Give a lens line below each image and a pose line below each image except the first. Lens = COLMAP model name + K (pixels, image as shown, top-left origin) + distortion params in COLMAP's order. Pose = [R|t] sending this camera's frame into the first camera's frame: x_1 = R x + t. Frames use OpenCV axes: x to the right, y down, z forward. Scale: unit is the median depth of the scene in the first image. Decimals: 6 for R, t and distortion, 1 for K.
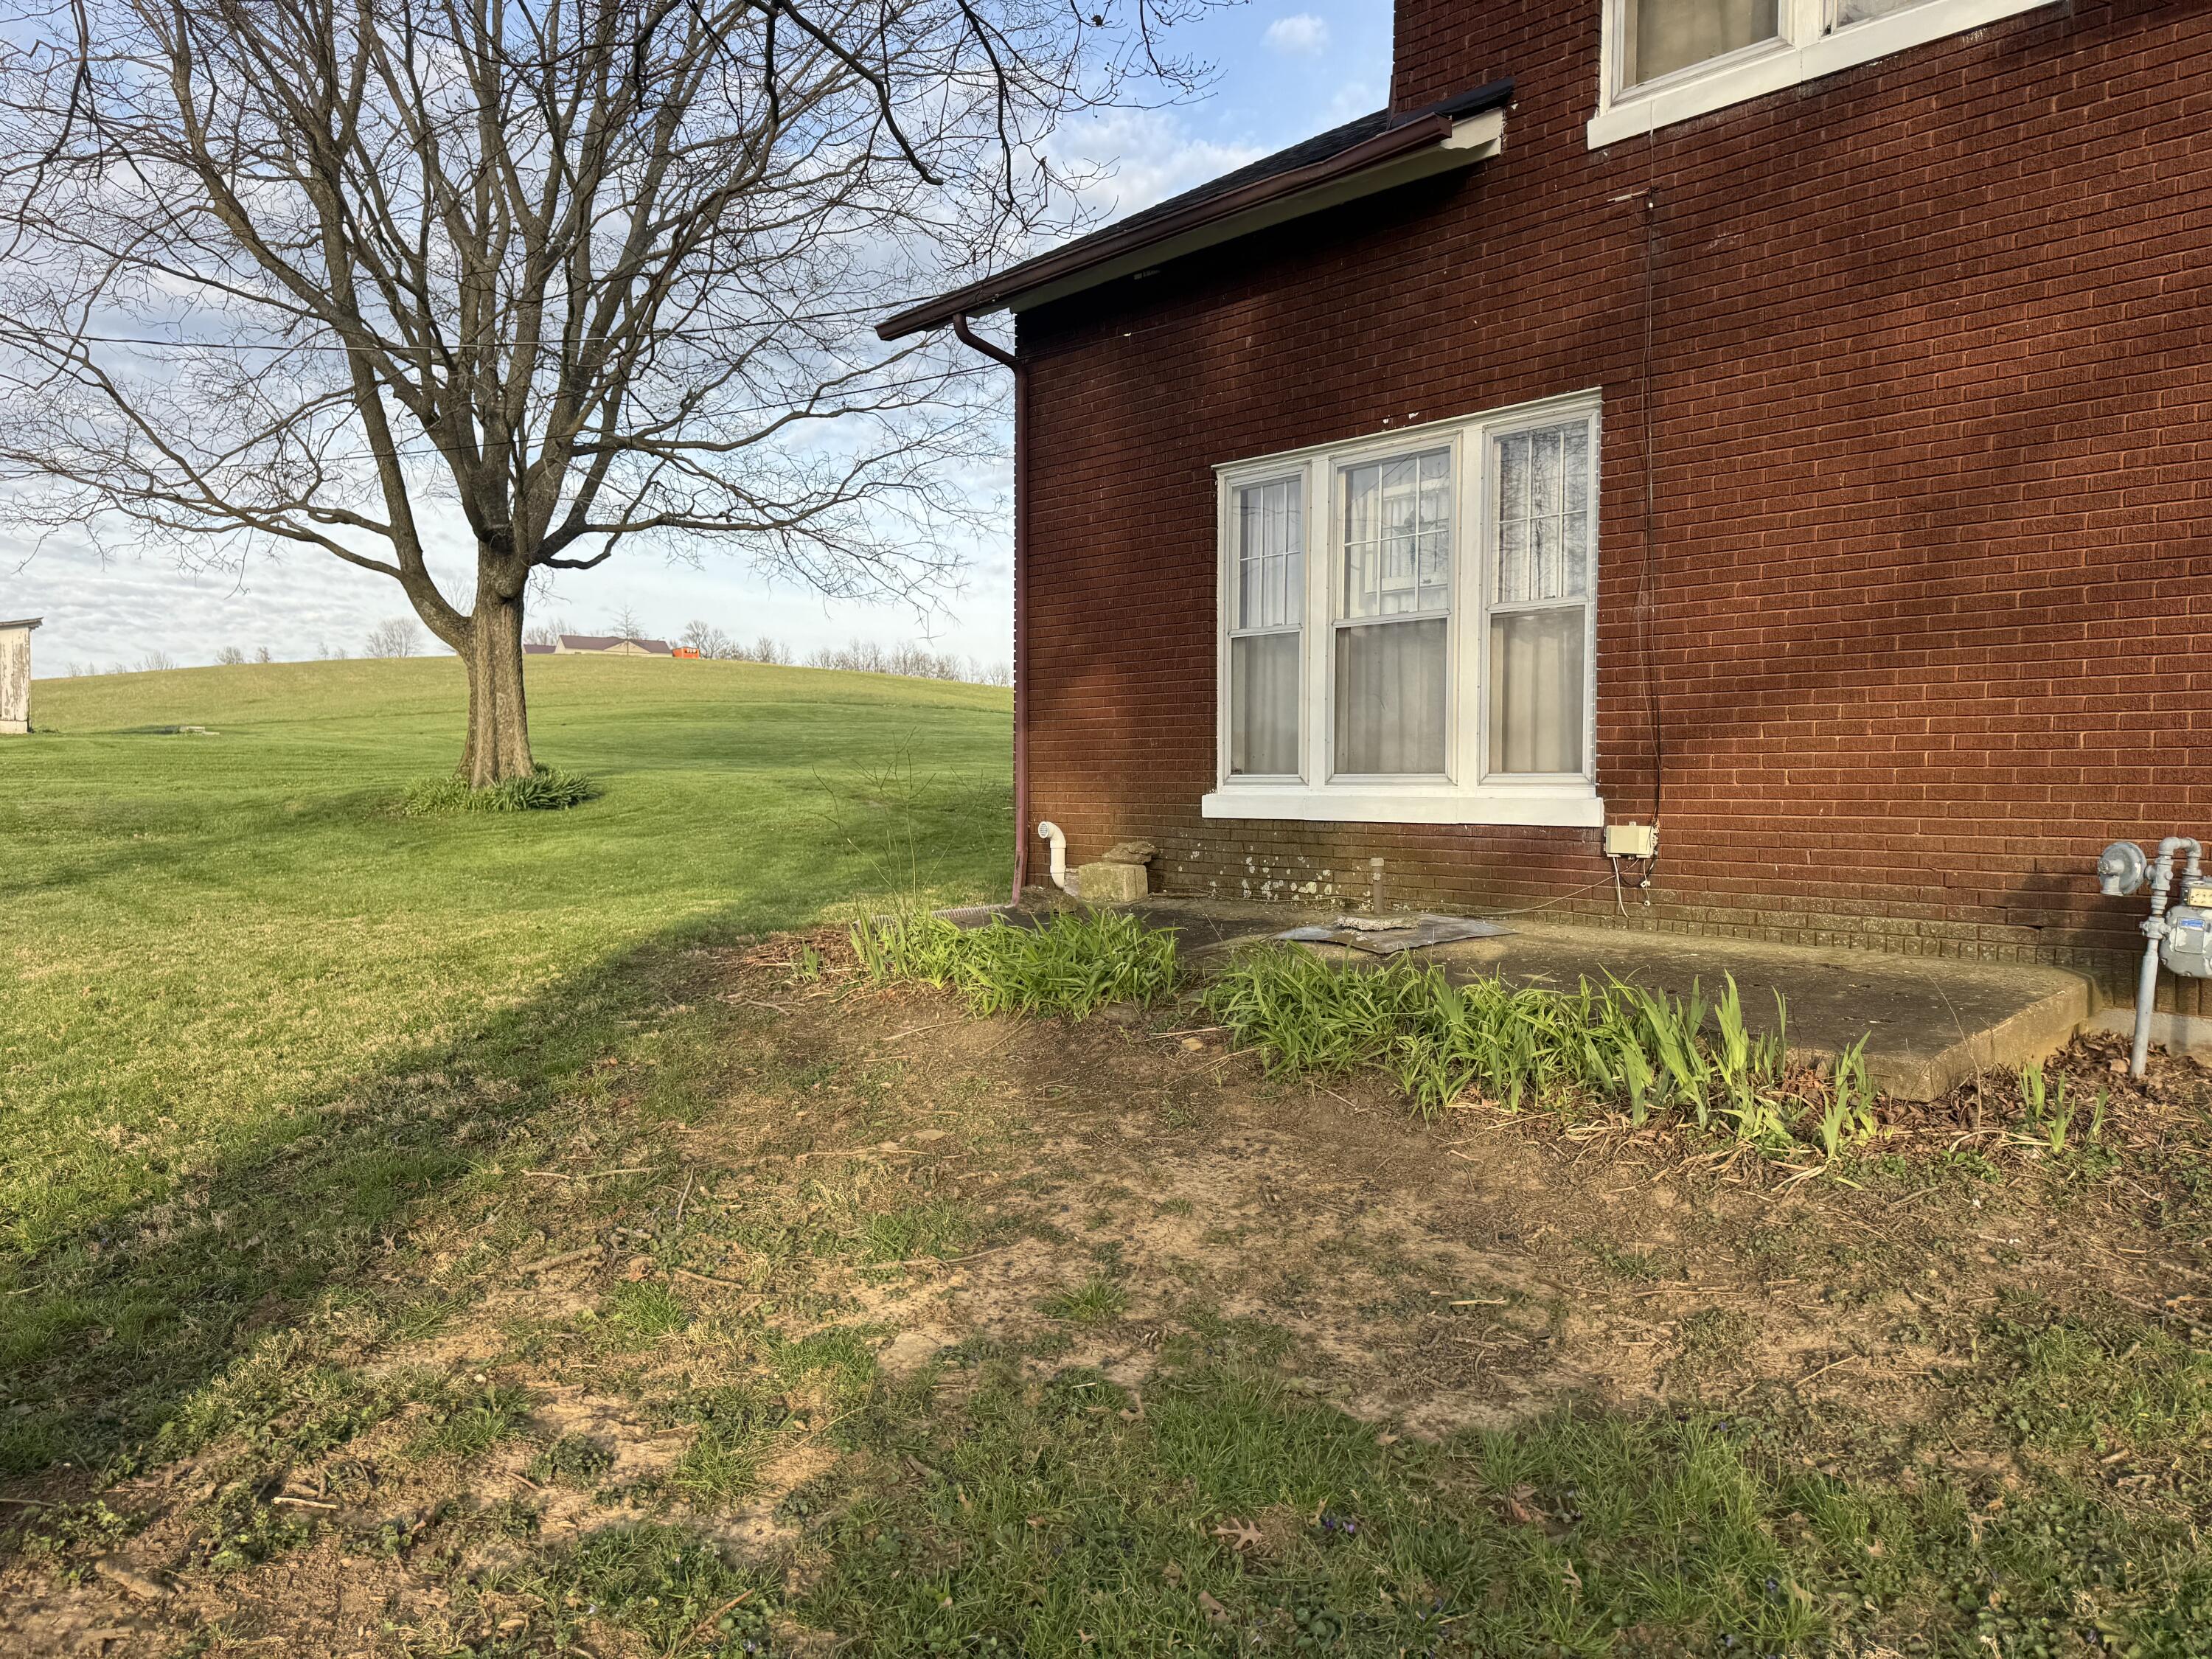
lens RADIAL K [[1568.9, 0, 1106.0], [0, 1568.9, 829.5], [0, 0, 1]] dist [0.107911, -0.090628]
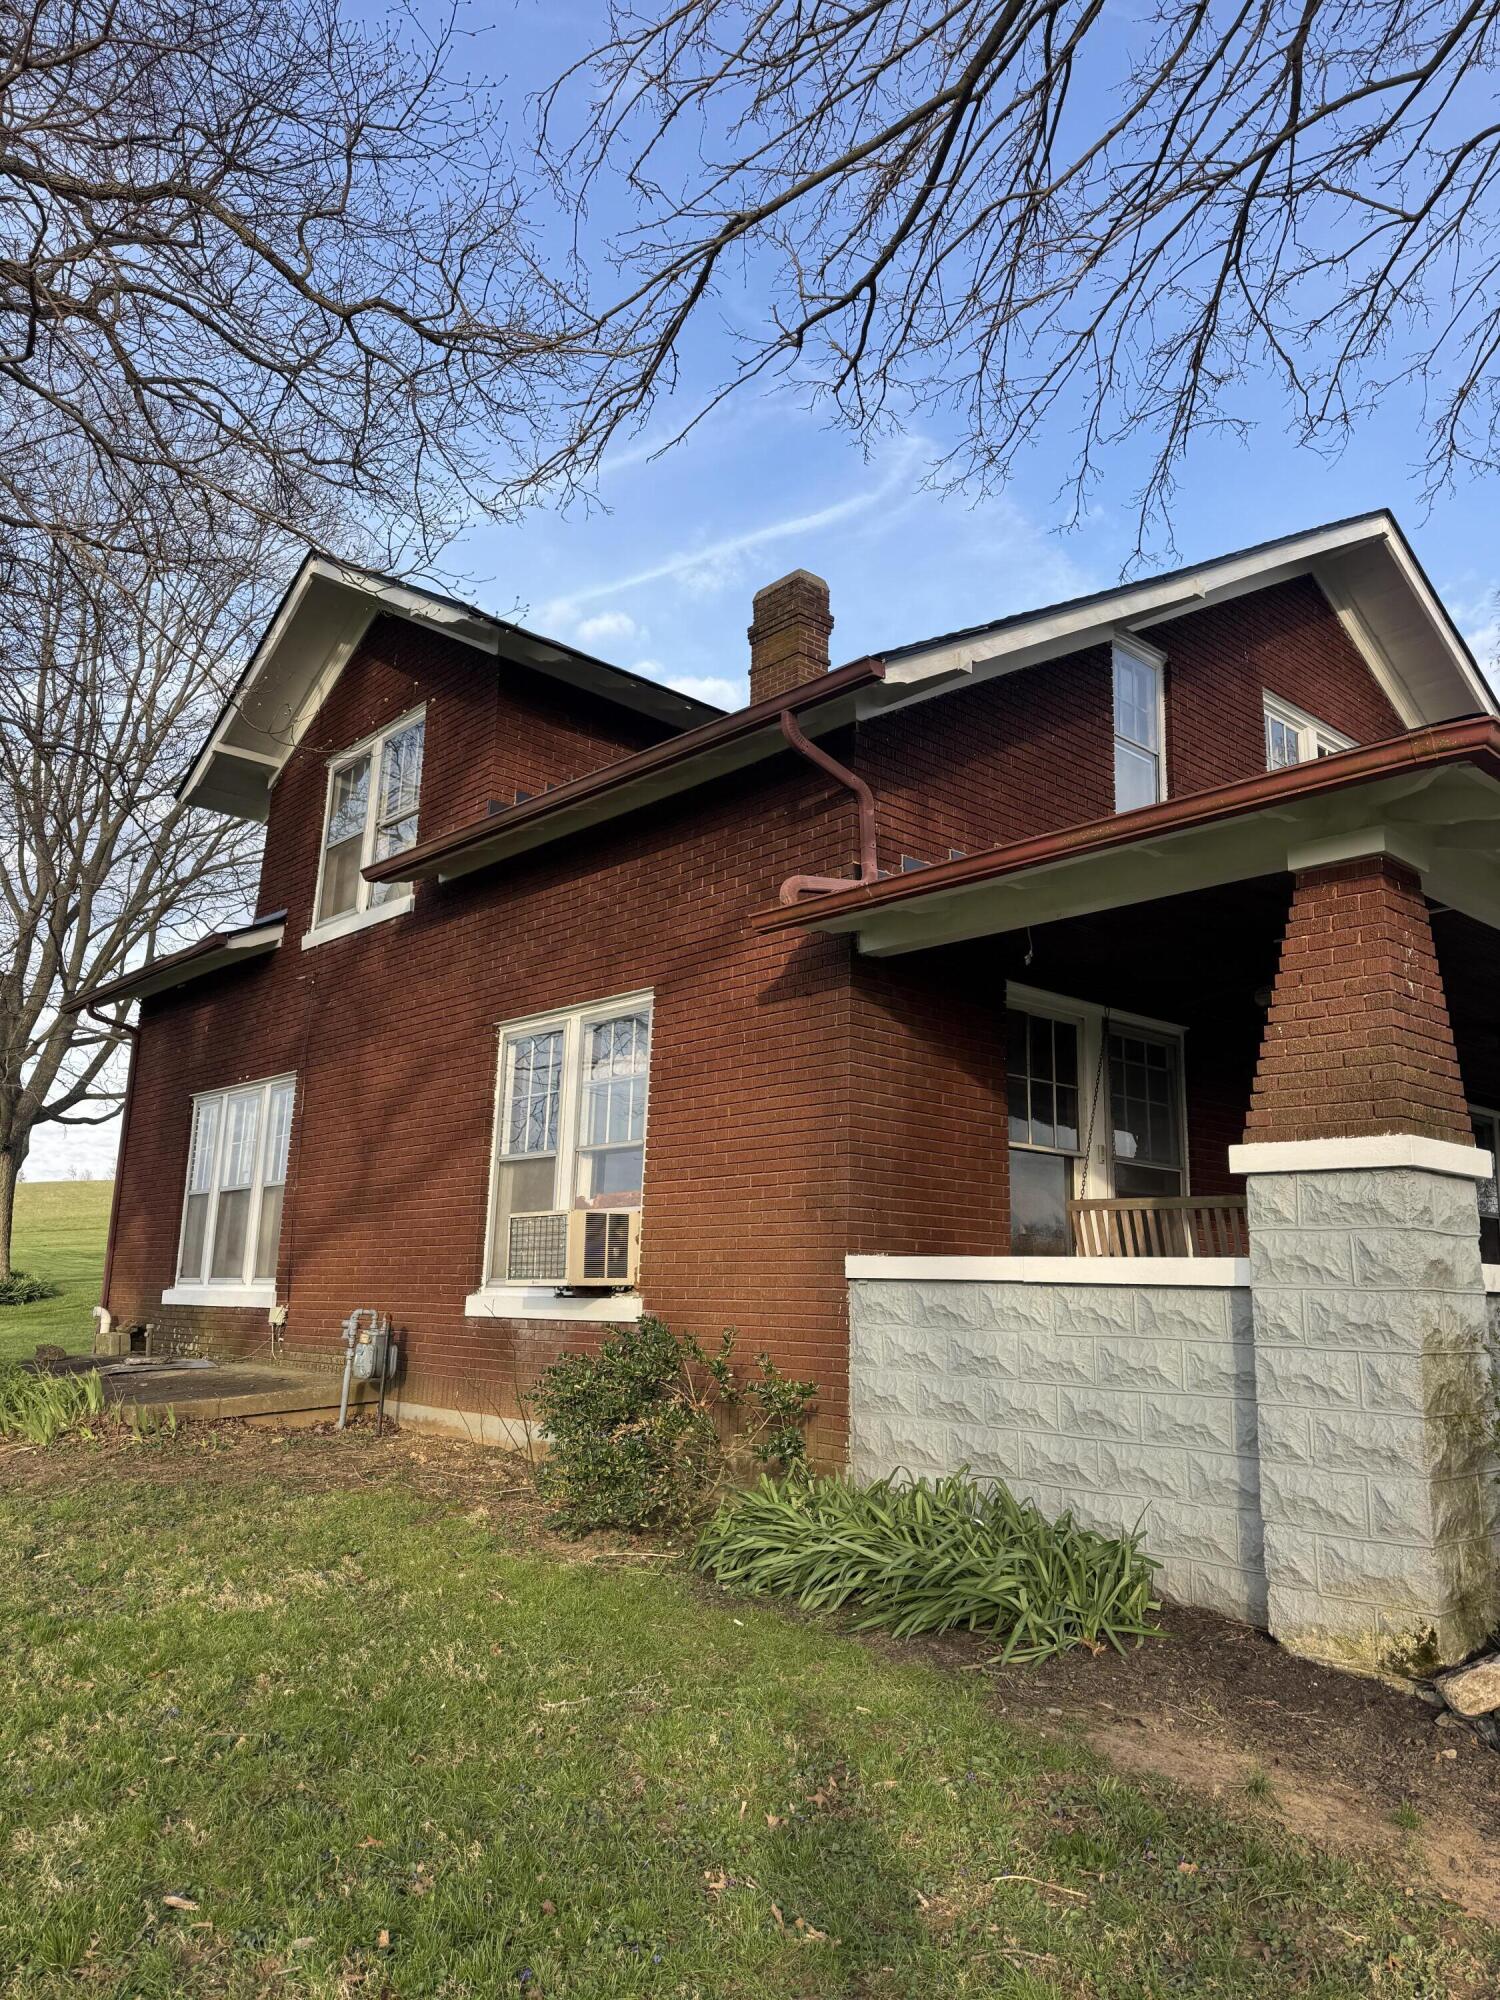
lens RADIAL K [[1418.5, 0, 750.0], [0, 1418.5, 1000.0], [0, 0, 1]] dist [0.107911, -0.090628]
pose [[0.999115, 0.004249, -0.041843, 0.790286], [-0.013723, 0.973370, -0.228828, 0.021161], [0.039756, 0.229200, 0.972567, -0.563908]]
